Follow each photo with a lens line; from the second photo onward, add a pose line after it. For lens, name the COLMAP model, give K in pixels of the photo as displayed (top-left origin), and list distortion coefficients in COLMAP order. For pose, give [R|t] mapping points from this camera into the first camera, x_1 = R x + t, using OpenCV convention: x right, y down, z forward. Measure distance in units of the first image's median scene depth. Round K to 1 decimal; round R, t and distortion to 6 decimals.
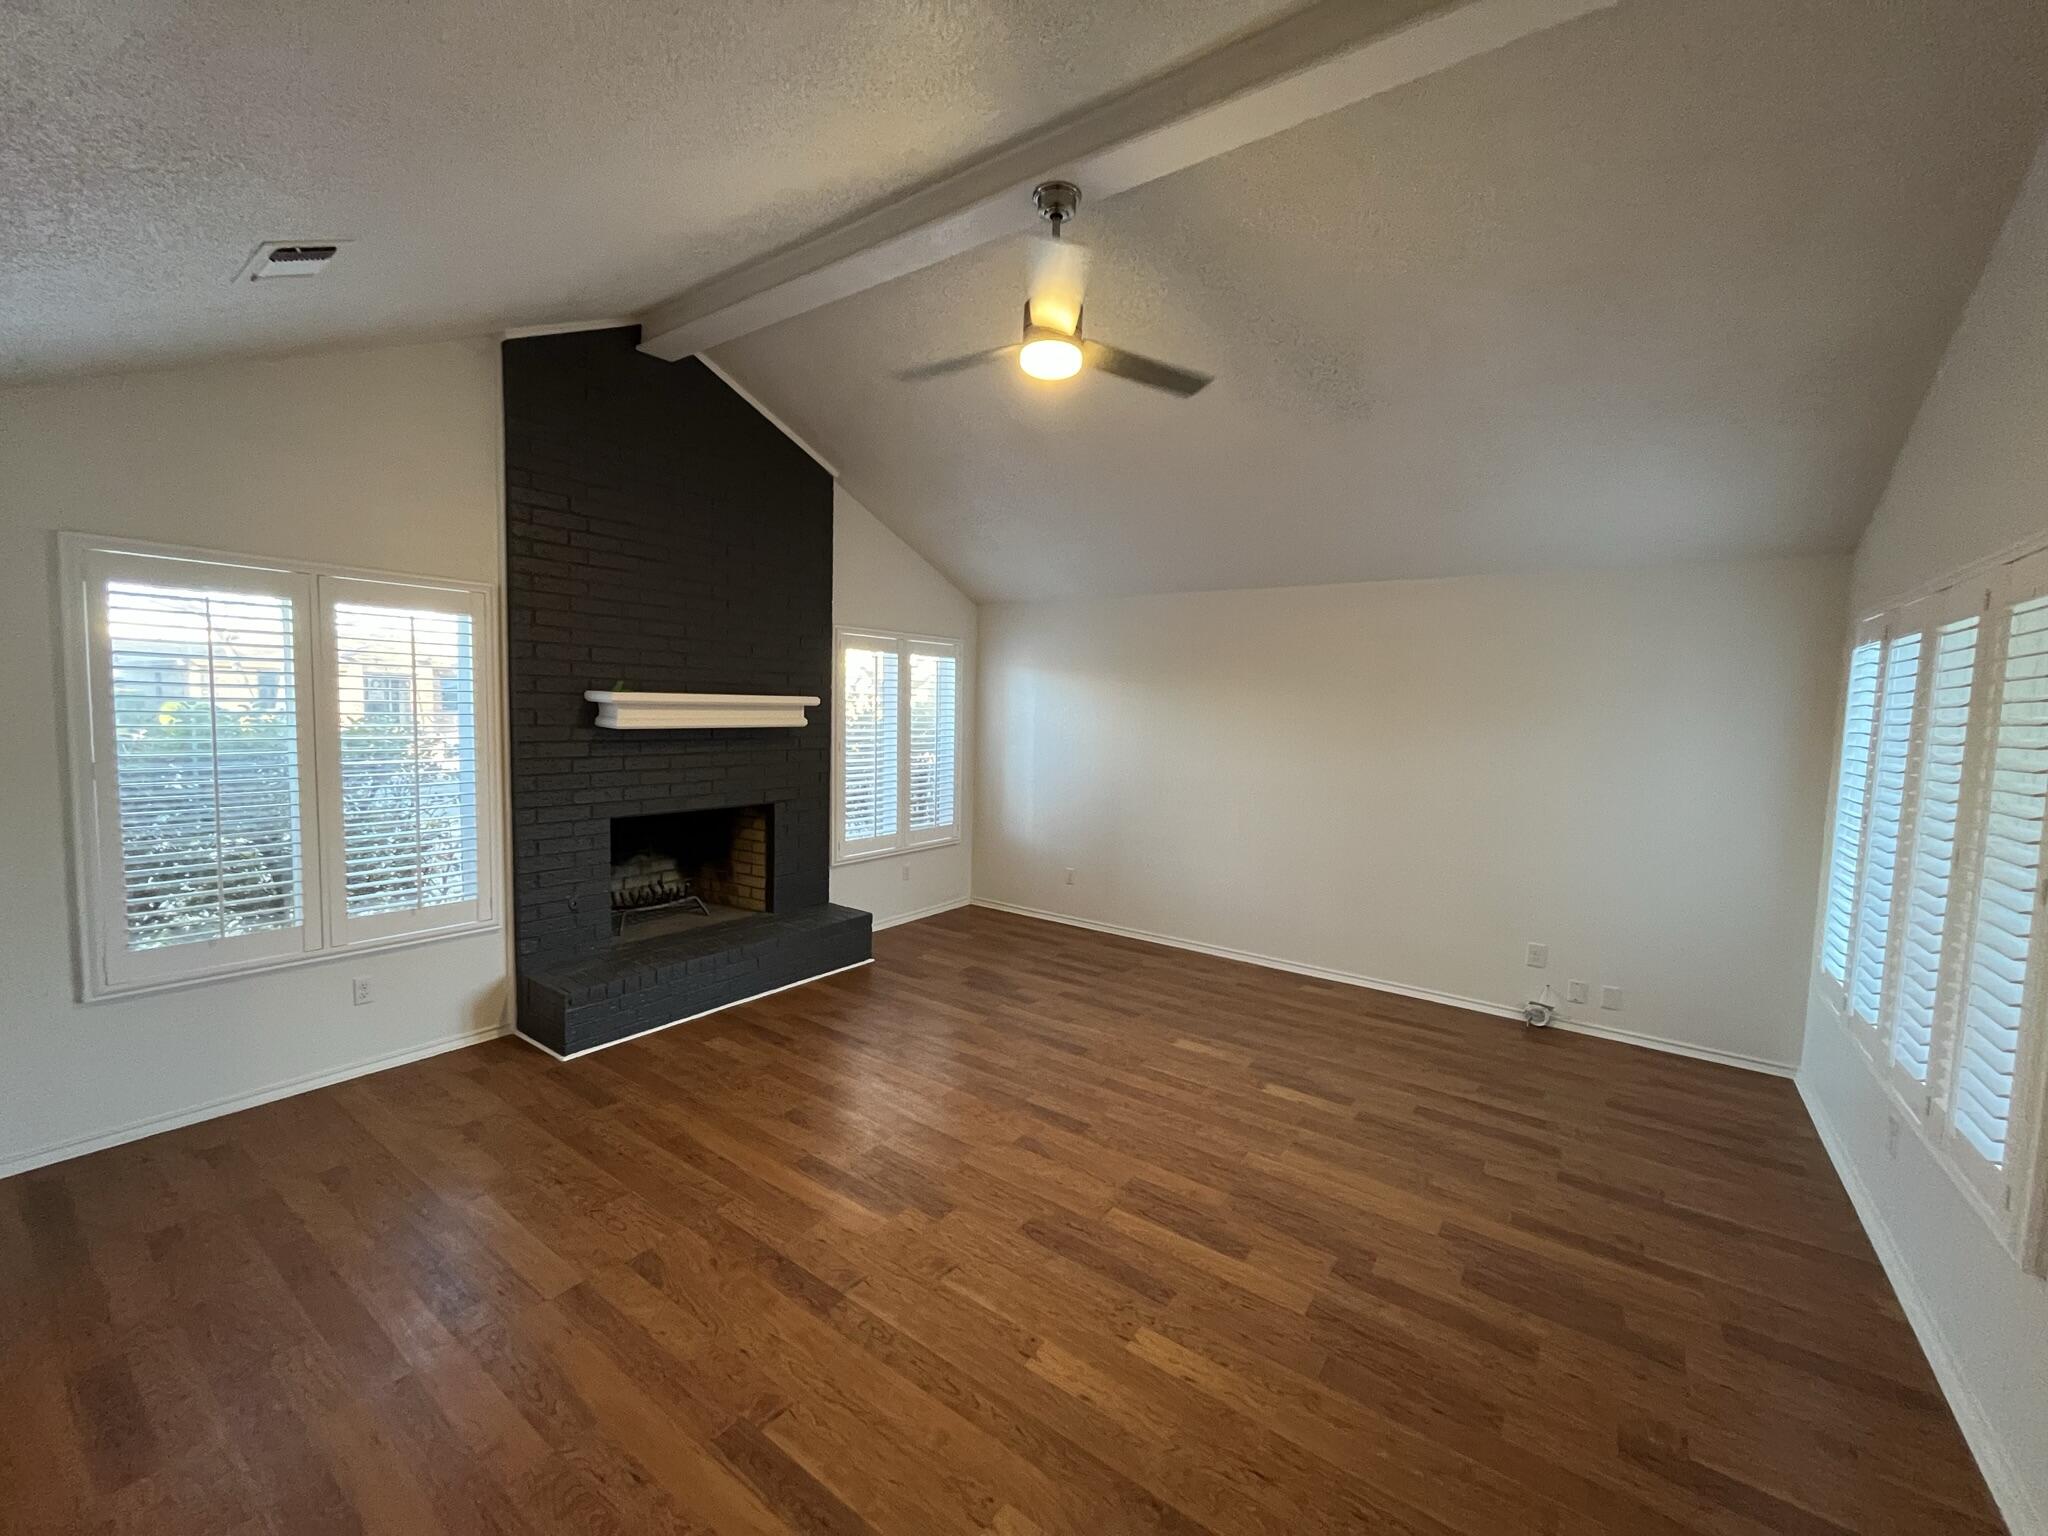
lens RADIAL K [[829.4, 0, 1024.3], [0, 829.4, 766.9], [0, 0, 1]] dist [0.002363, 0.000189]
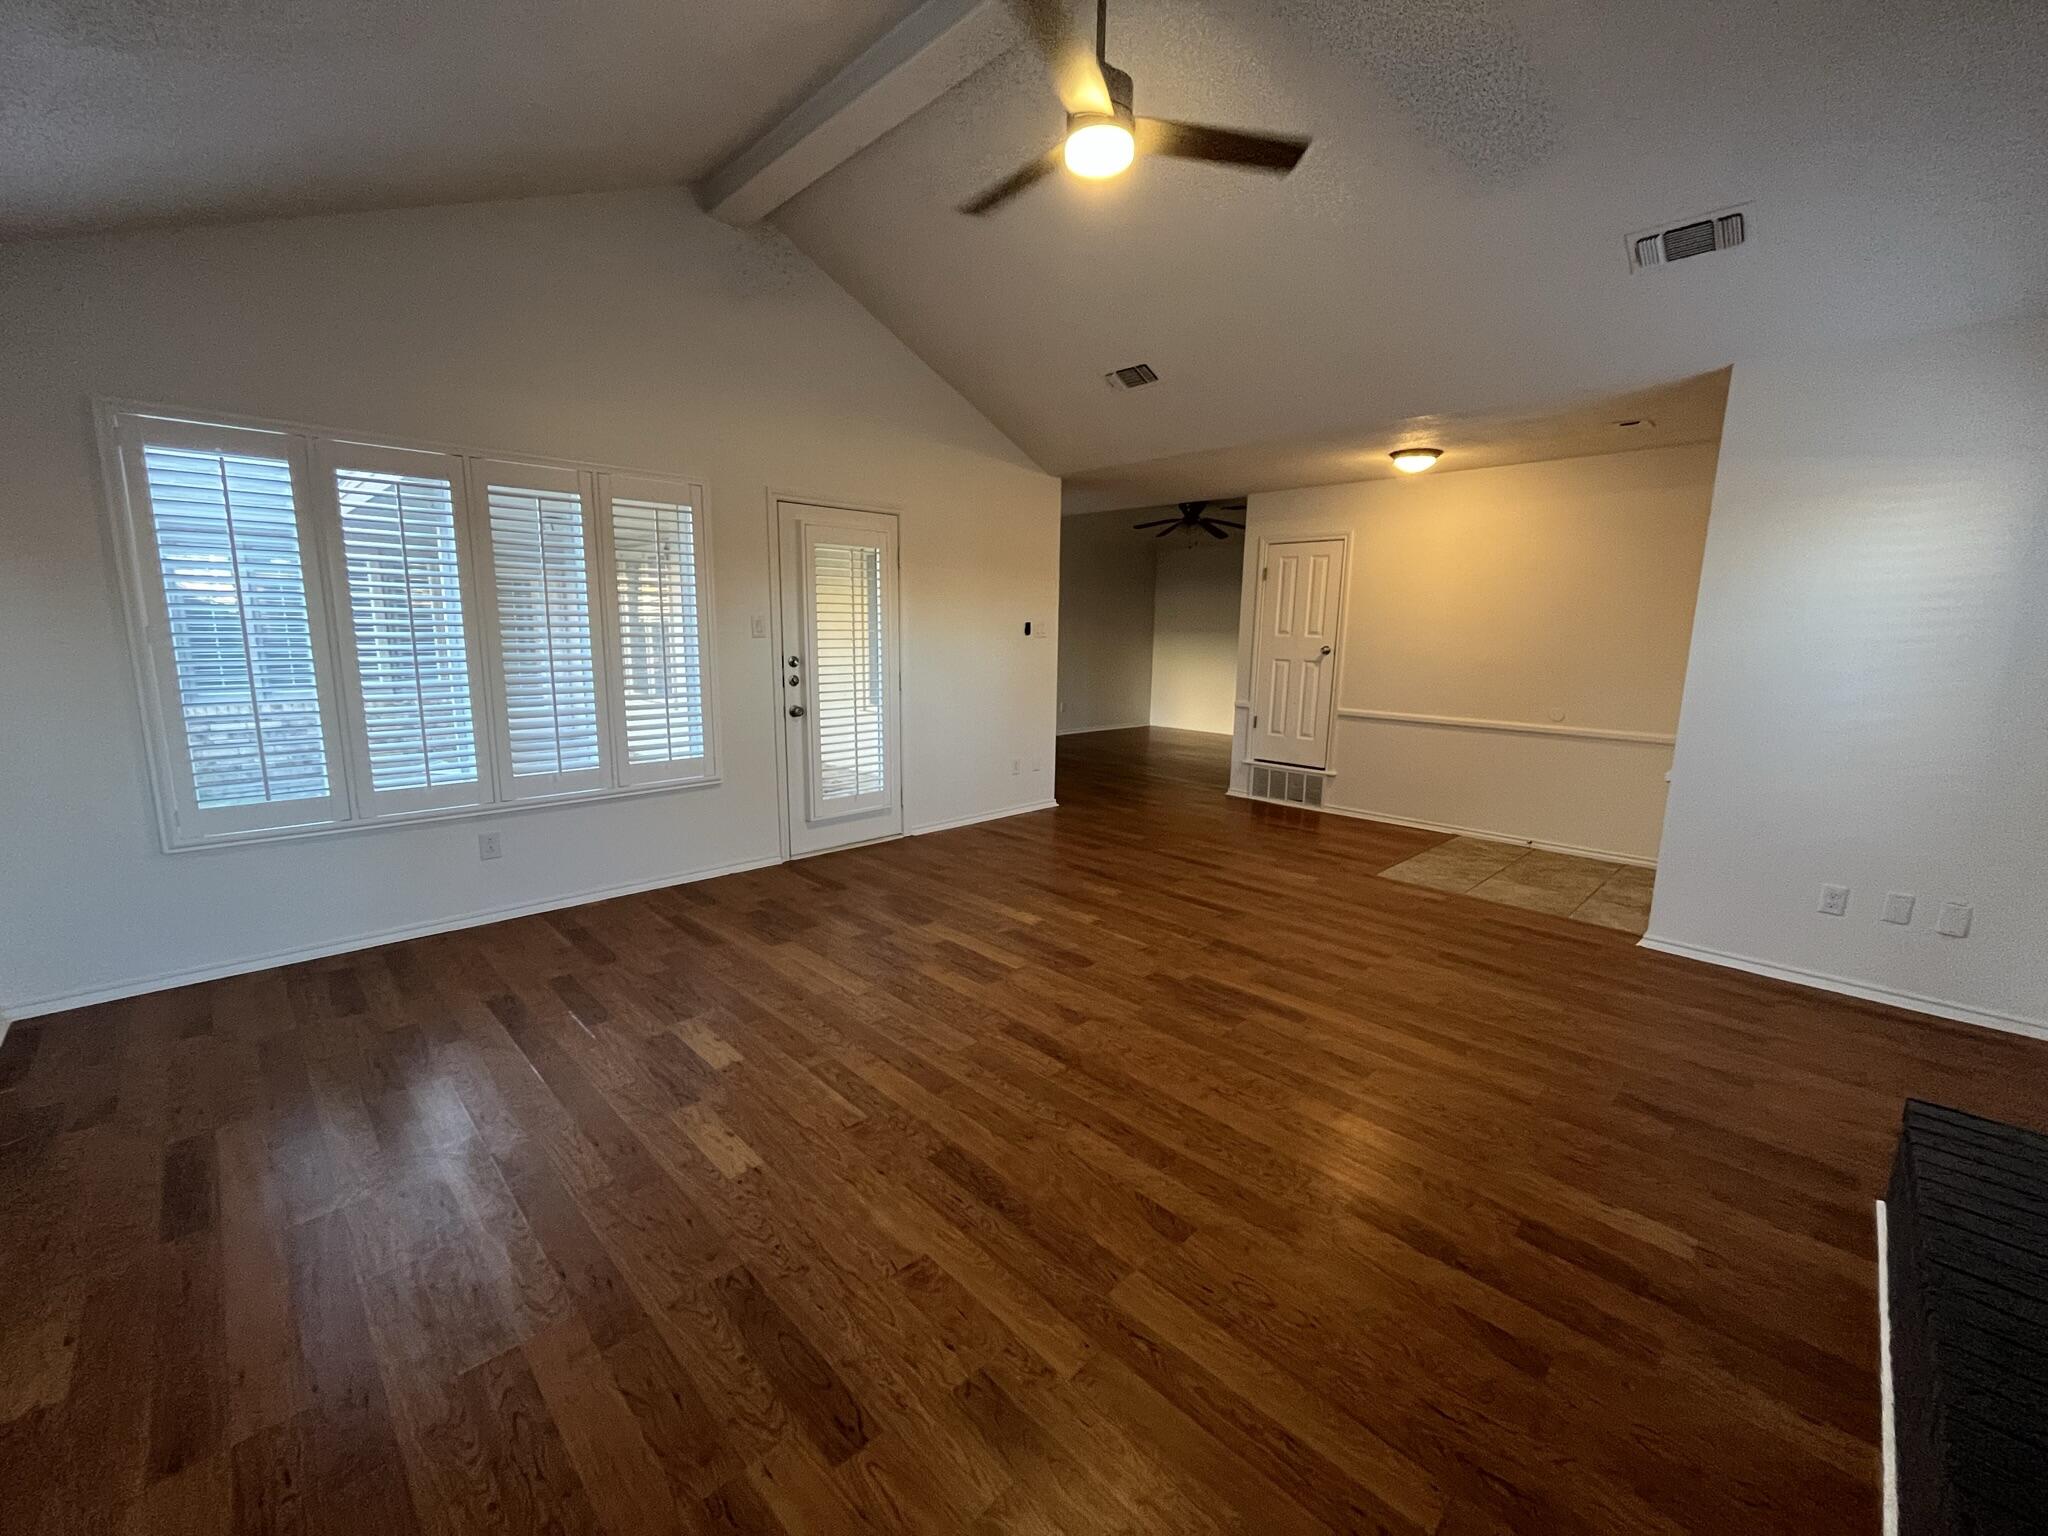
lens RADIAL K [[829.4, 0, 1022.6], [0, 829.4, 766.1], [0, 0, 1]] dist [0.002363, 0.000189]
pose [[-0.985093, -0.069183, 0.157495, -0.064367], [-0.028358, 0.968346, 0.247995, -0.059506], [-0.169667, 0.239832, -0.955873, 1.797048]]
